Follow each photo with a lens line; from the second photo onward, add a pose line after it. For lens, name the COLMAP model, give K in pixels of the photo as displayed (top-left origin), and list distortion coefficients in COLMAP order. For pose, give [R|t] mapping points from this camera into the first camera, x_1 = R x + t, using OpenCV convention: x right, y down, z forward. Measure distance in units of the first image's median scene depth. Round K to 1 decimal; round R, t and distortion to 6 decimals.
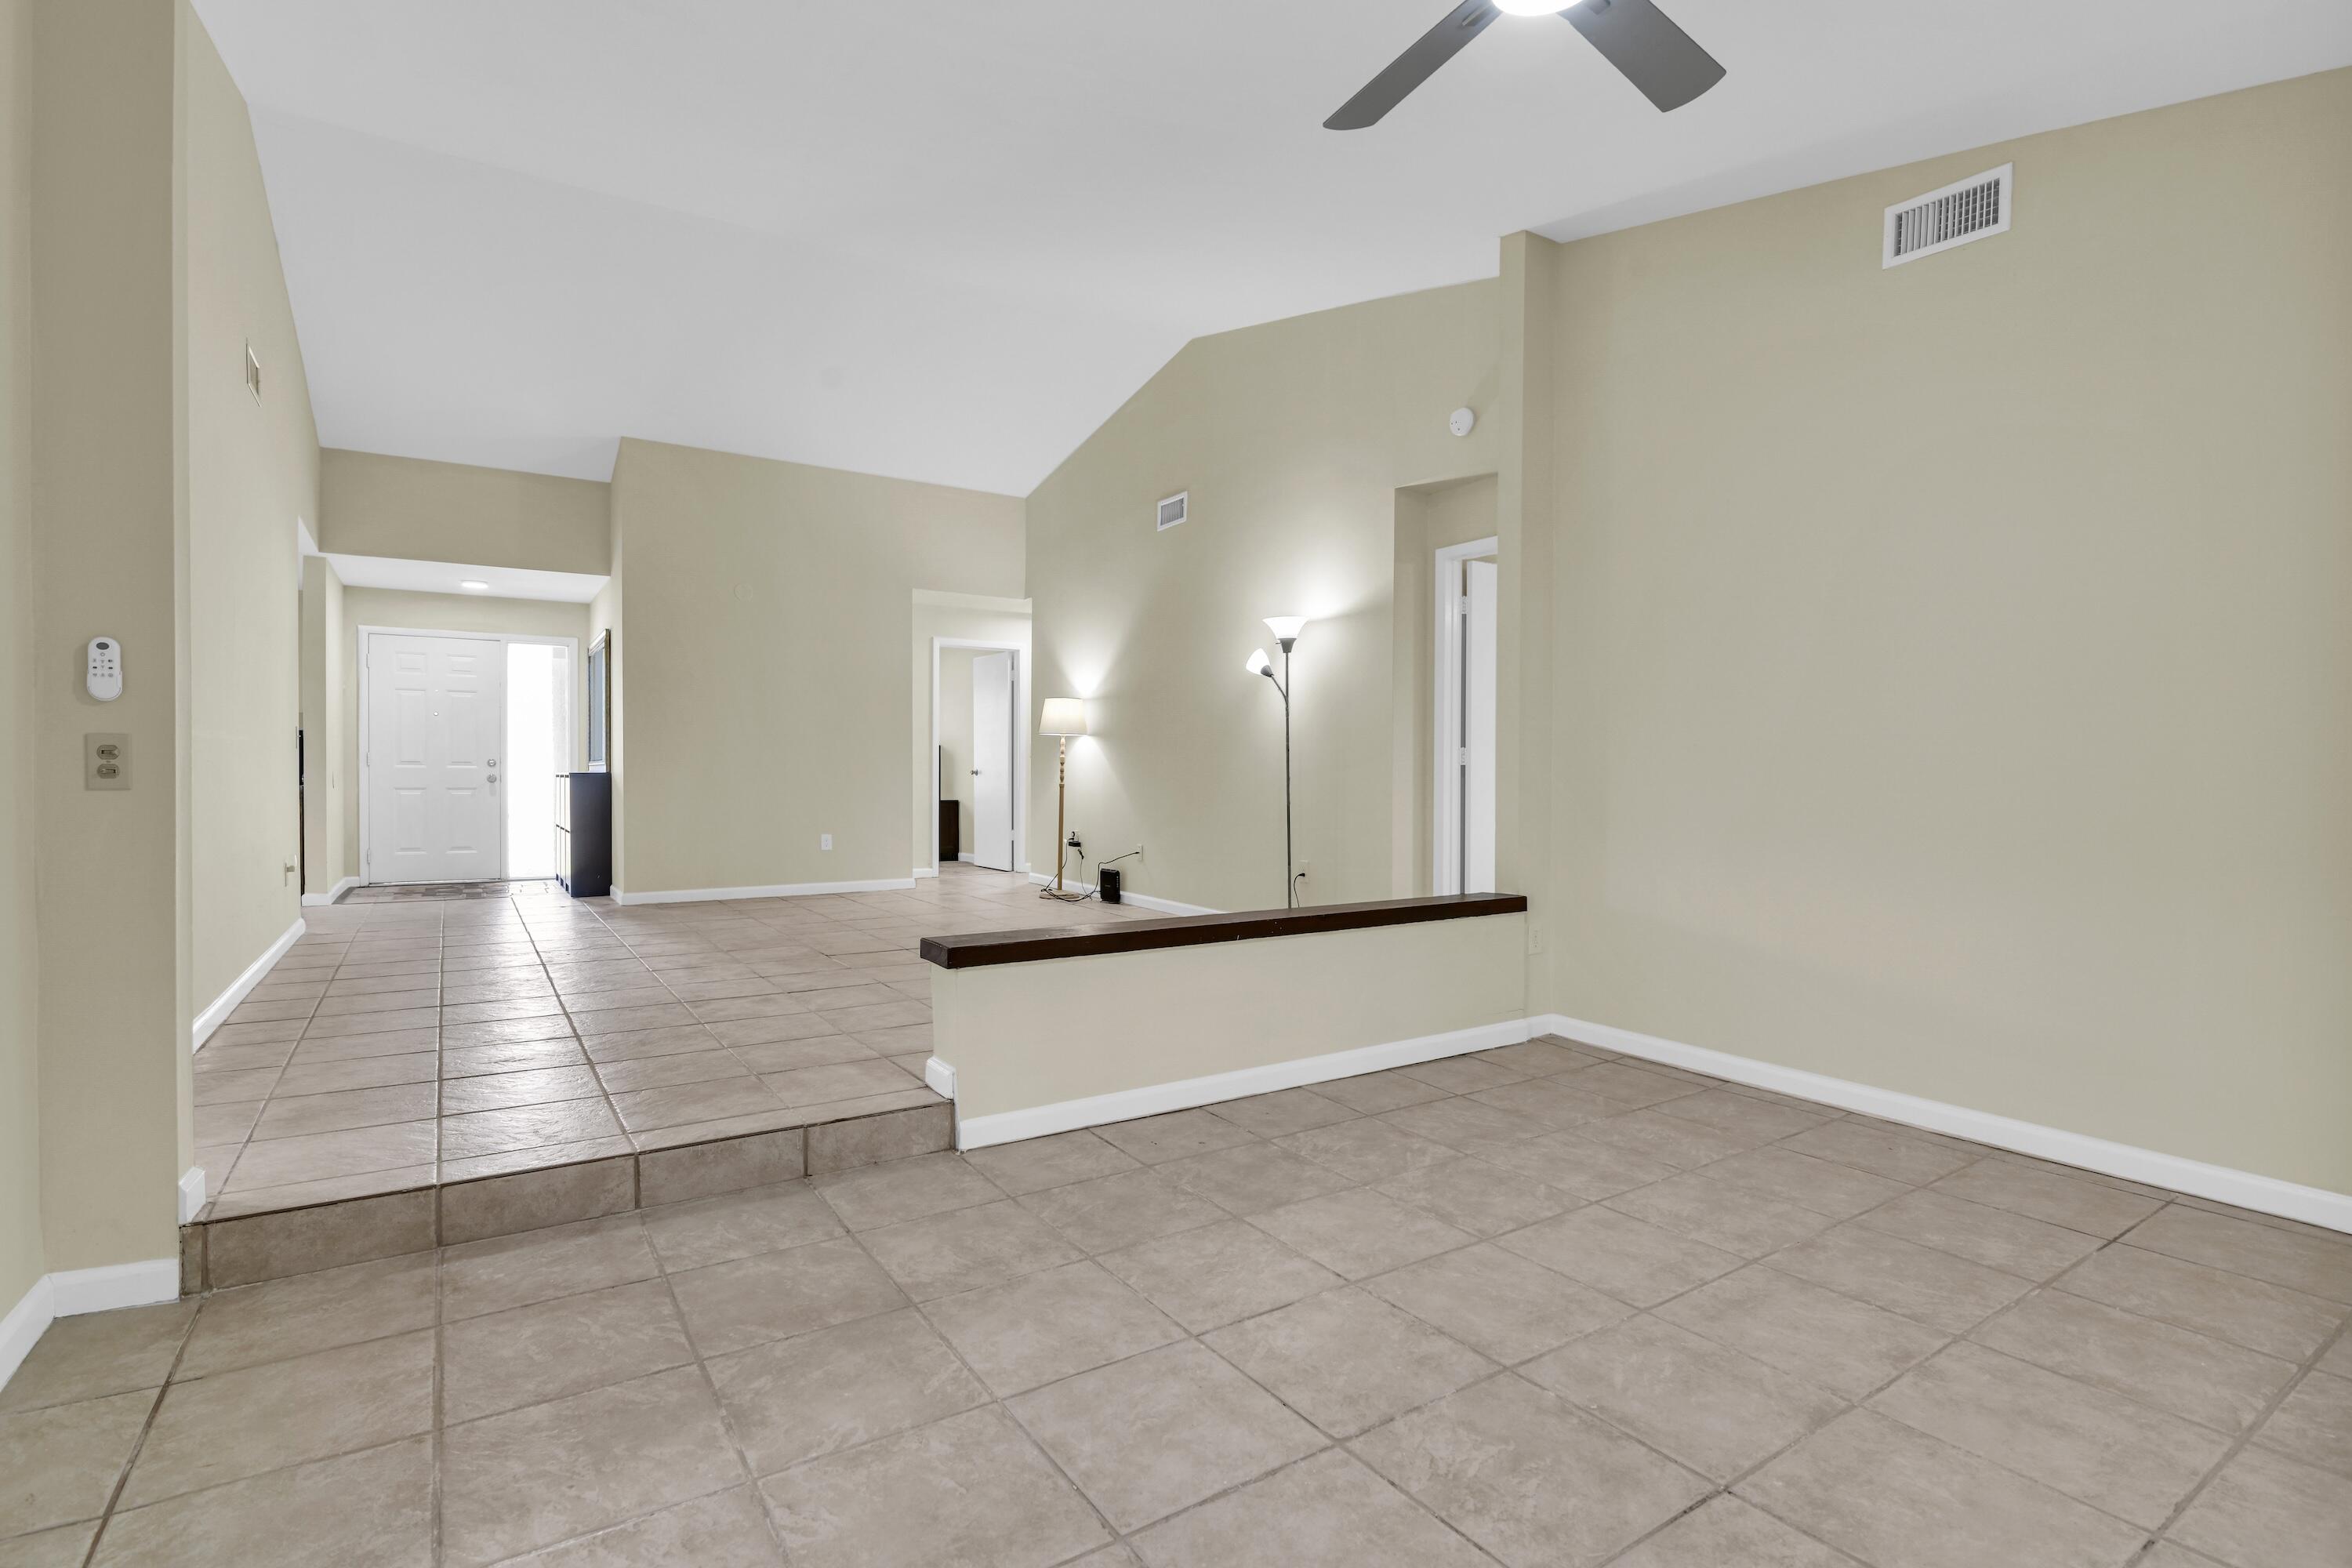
lens RADIAL K [[1112.7, 0, 1164.4], [0, 1112.7, 784.3], [0, 0, 1]] dist [-0.022123, 0.001739]
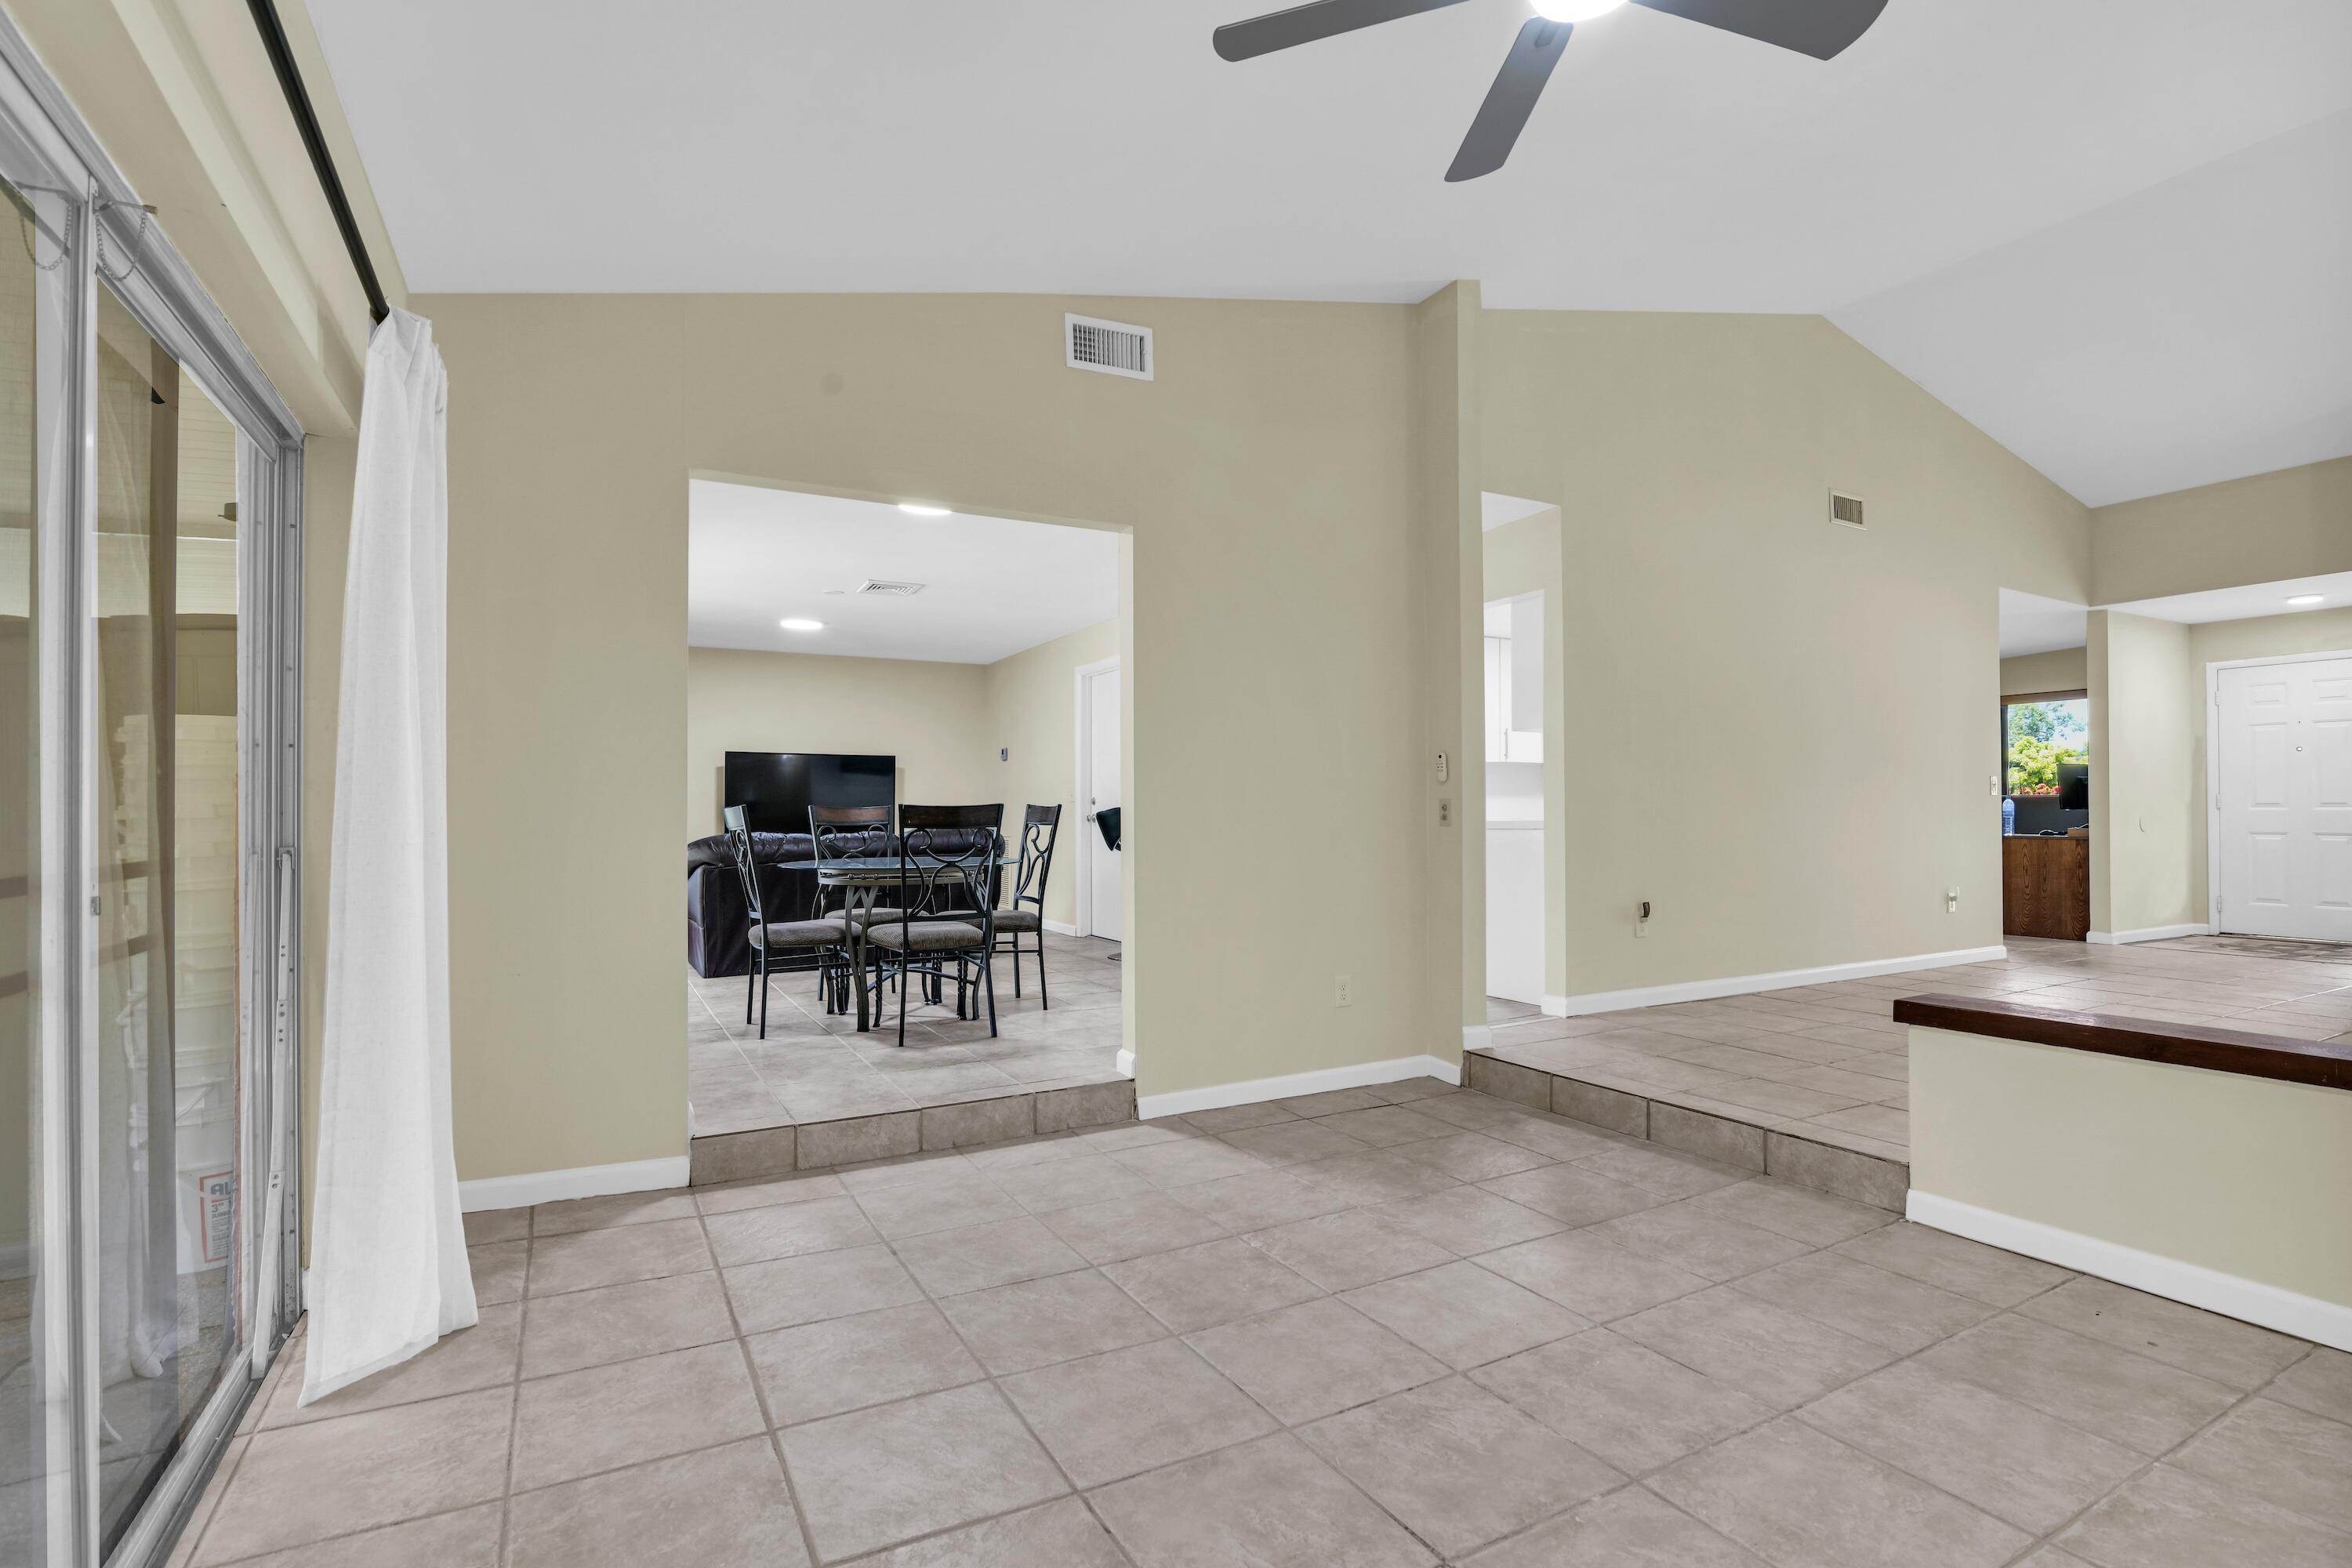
lens RADIAL K [[1112.7, 0, 1164.4], [0, 1112.7, 784.3], [0, 0, 1]] dist [-0.022123, 0.001739]
pose [[-0.075935, -0.028608, -0.996702, 1.003167], [-0.011568, 0.999546, -0.027809, -0.007887], [0.997046, 0.009418, -0.076232, 0.543958]]
